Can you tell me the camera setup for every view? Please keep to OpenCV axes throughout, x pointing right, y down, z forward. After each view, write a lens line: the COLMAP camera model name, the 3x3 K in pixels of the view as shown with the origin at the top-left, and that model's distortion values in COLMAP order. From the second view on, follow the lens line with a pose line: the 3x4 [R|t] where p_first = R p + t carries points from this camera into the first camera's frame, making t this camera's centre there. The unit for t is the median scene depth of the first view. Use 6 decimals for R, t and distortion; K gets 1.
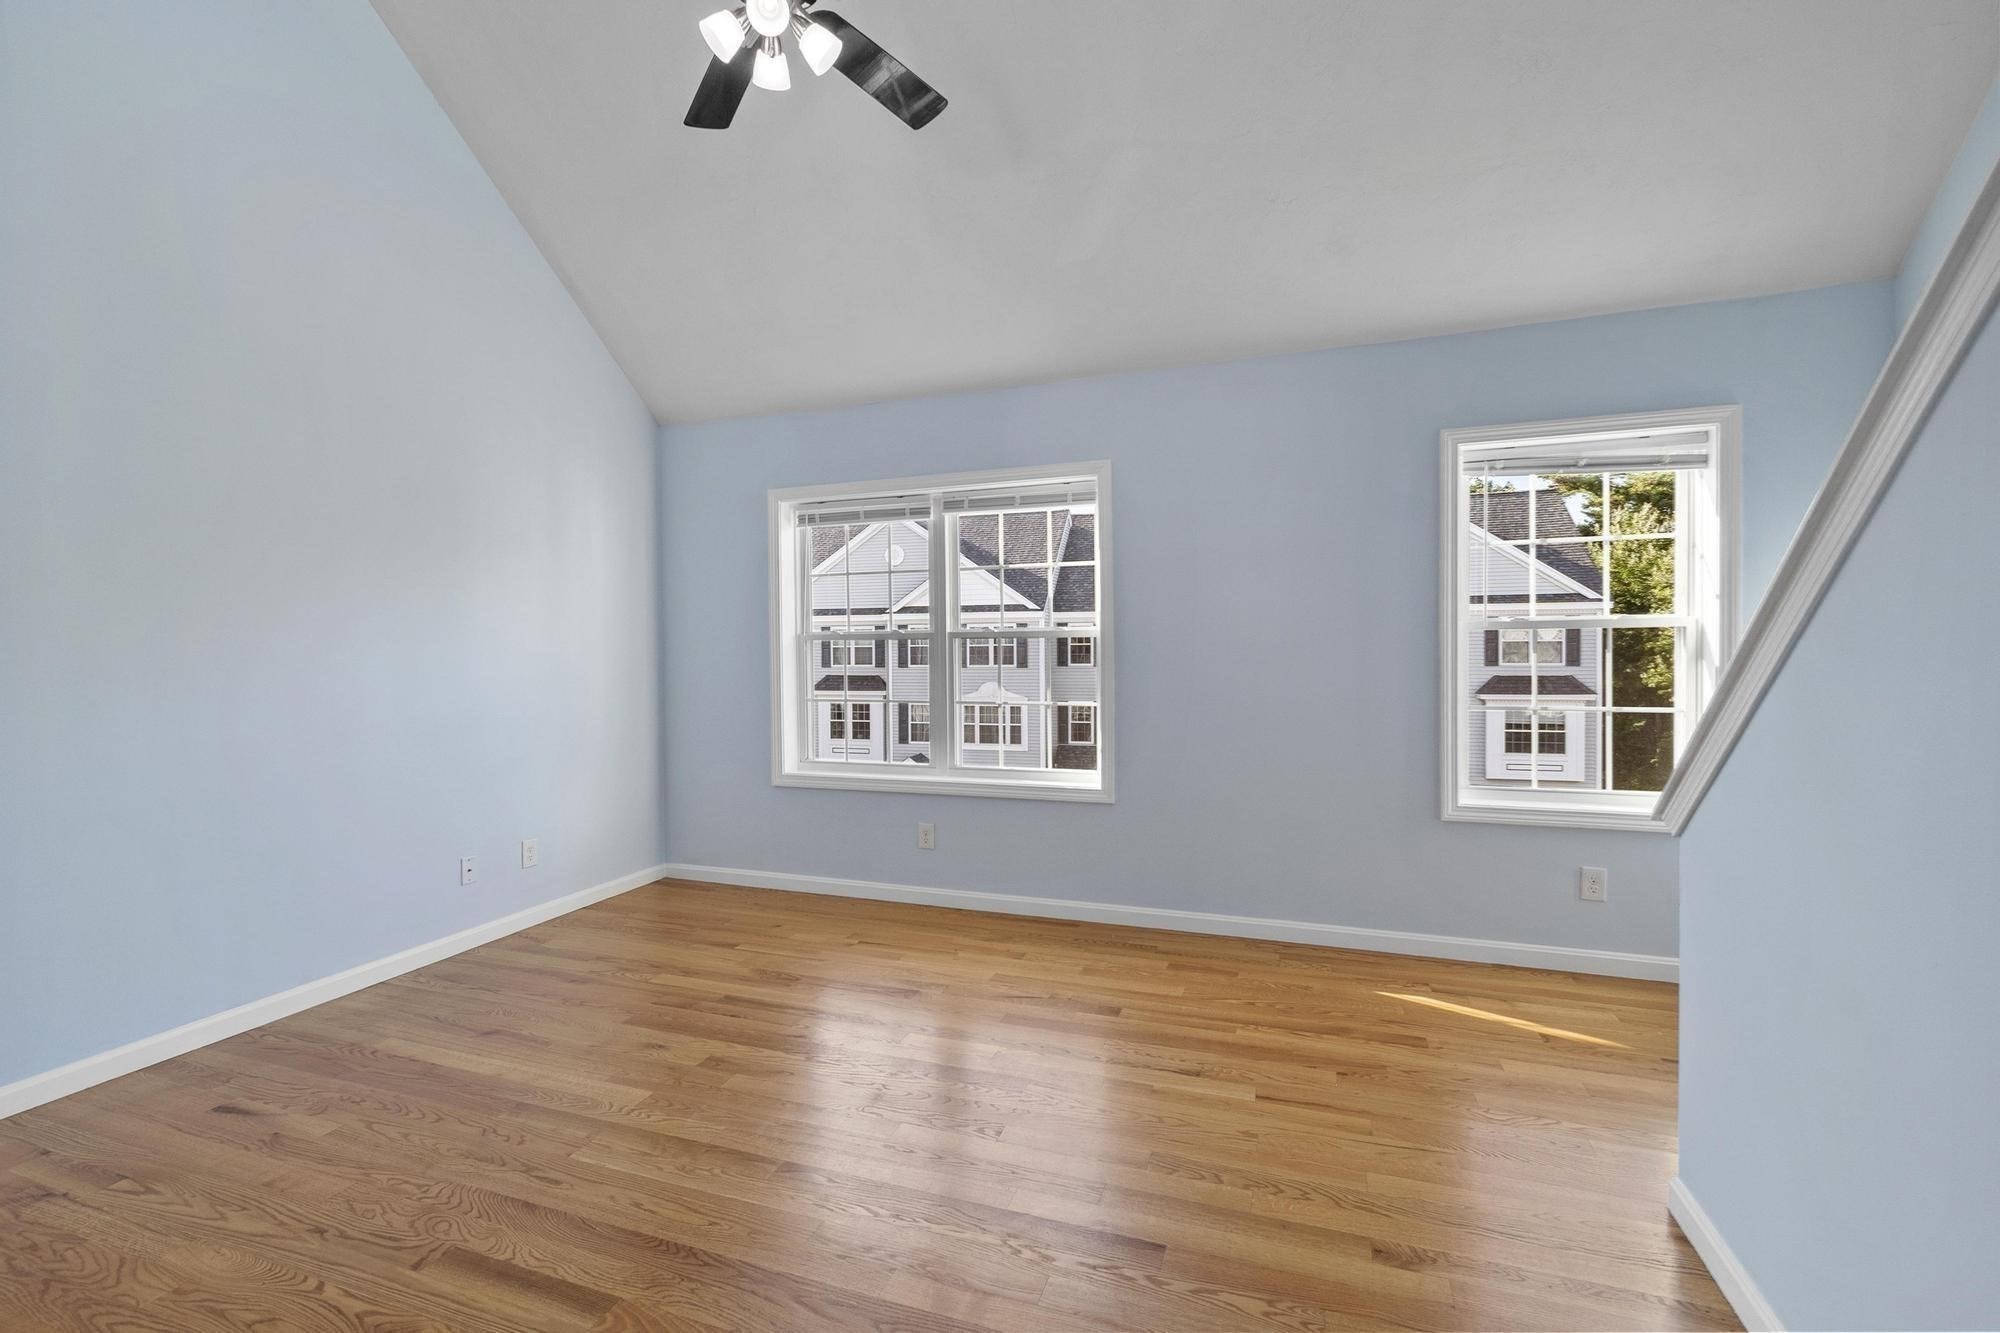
lens RADIAL K [[890.6, 0, 990.4], [0, 890.6, 660.6], [0, 0, 1]] dist [-0.004345, -0.000579]
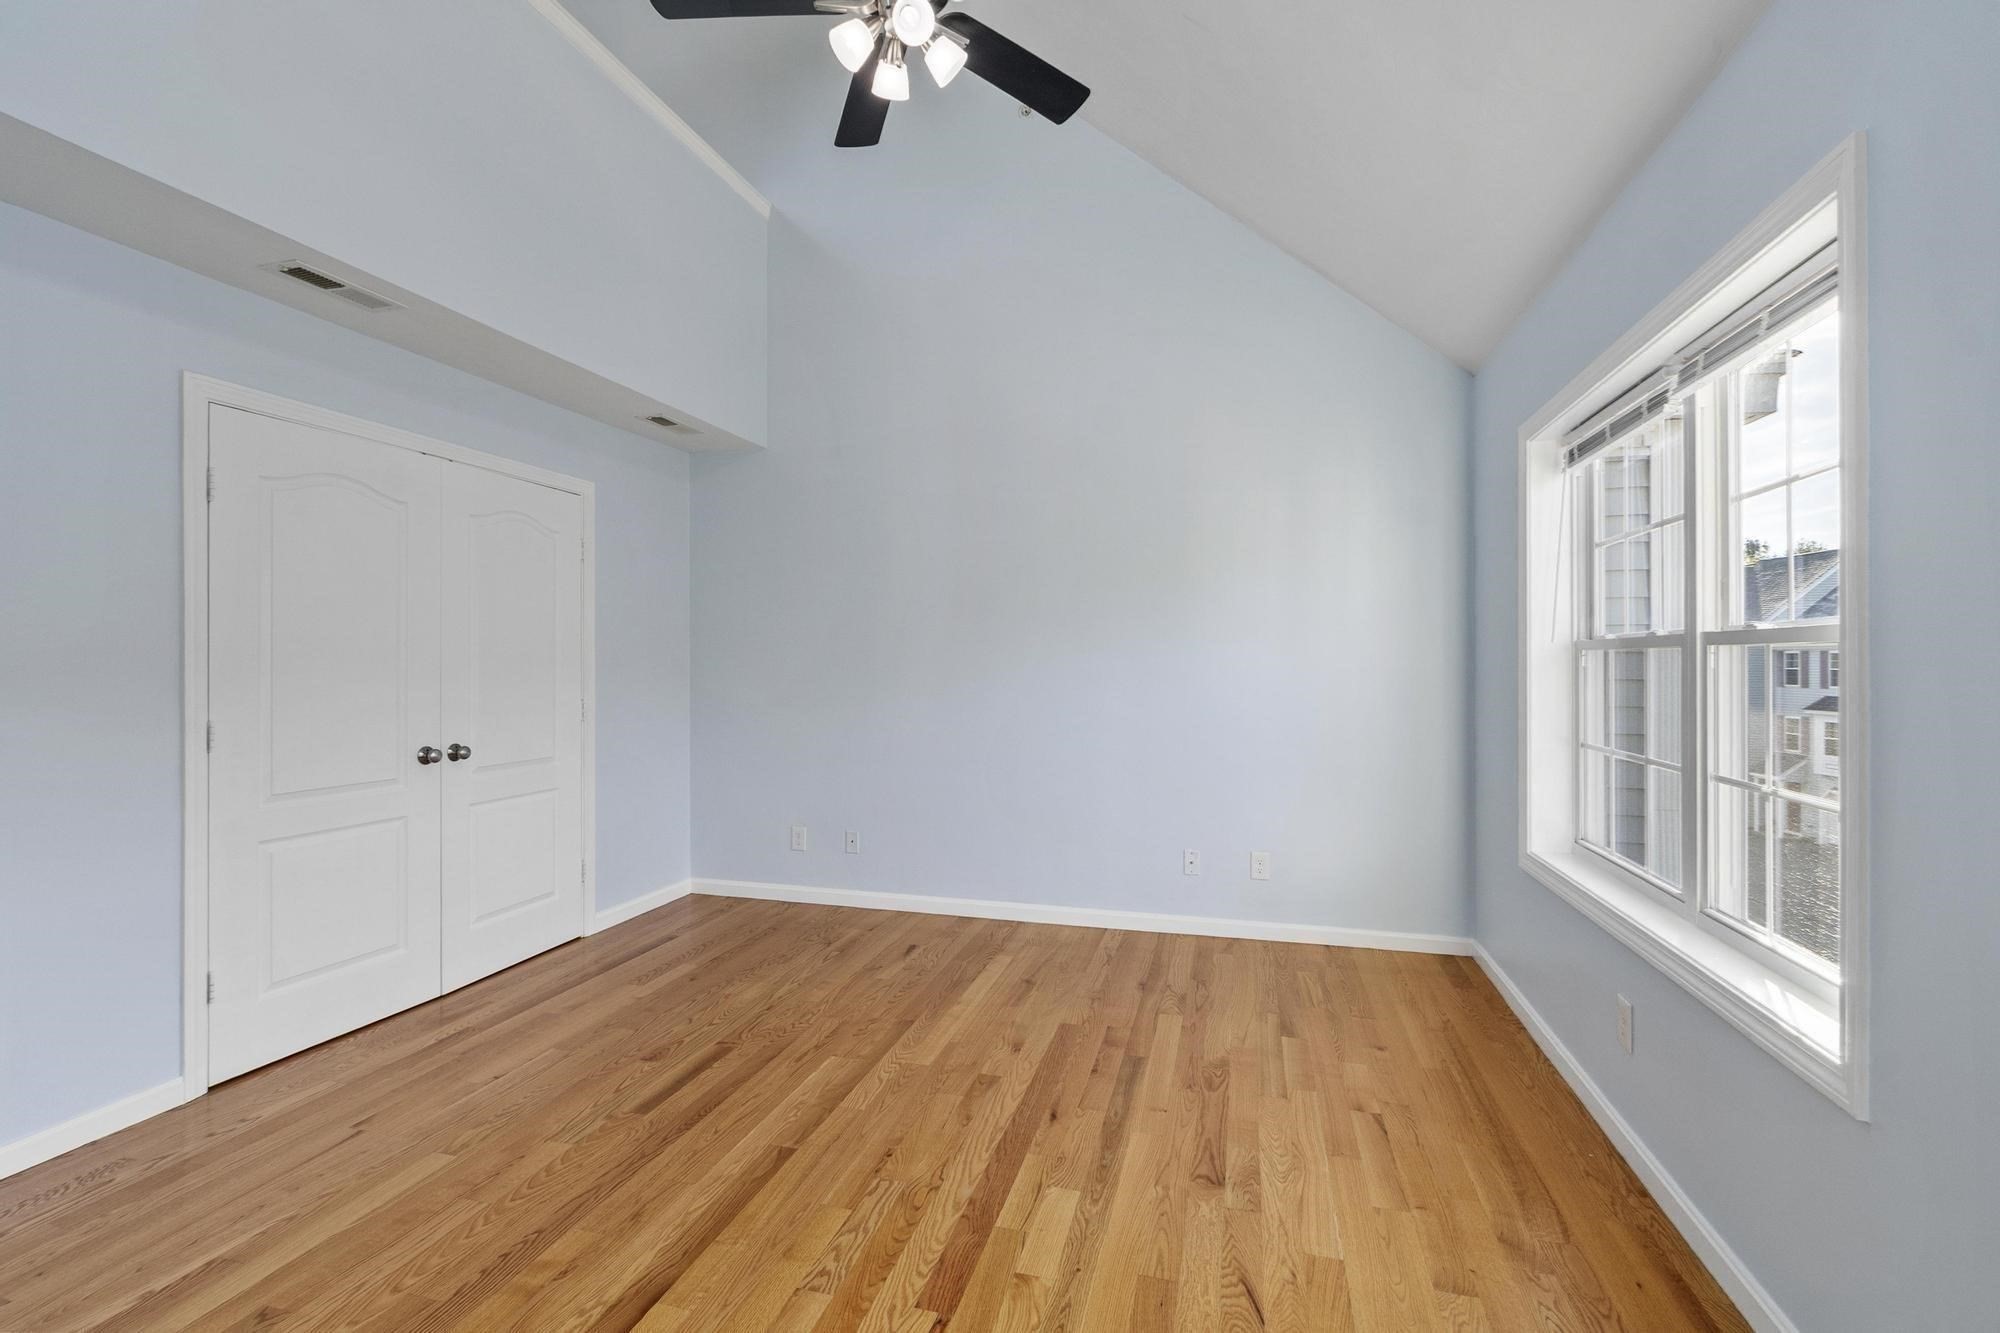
lens RADIAL K [[890.6, 0, 990.7], [0, 890.6, 655.0], [0, 0, 1]] dist [-0.004345, -0.000579]
pose [[0.066853, 0.001251, -0.997762, 0.575554], [-0.020829, 0.999783, -0.000143, -0.016566], [0.997545, 0.020792, 0.066865, 0.795269]]
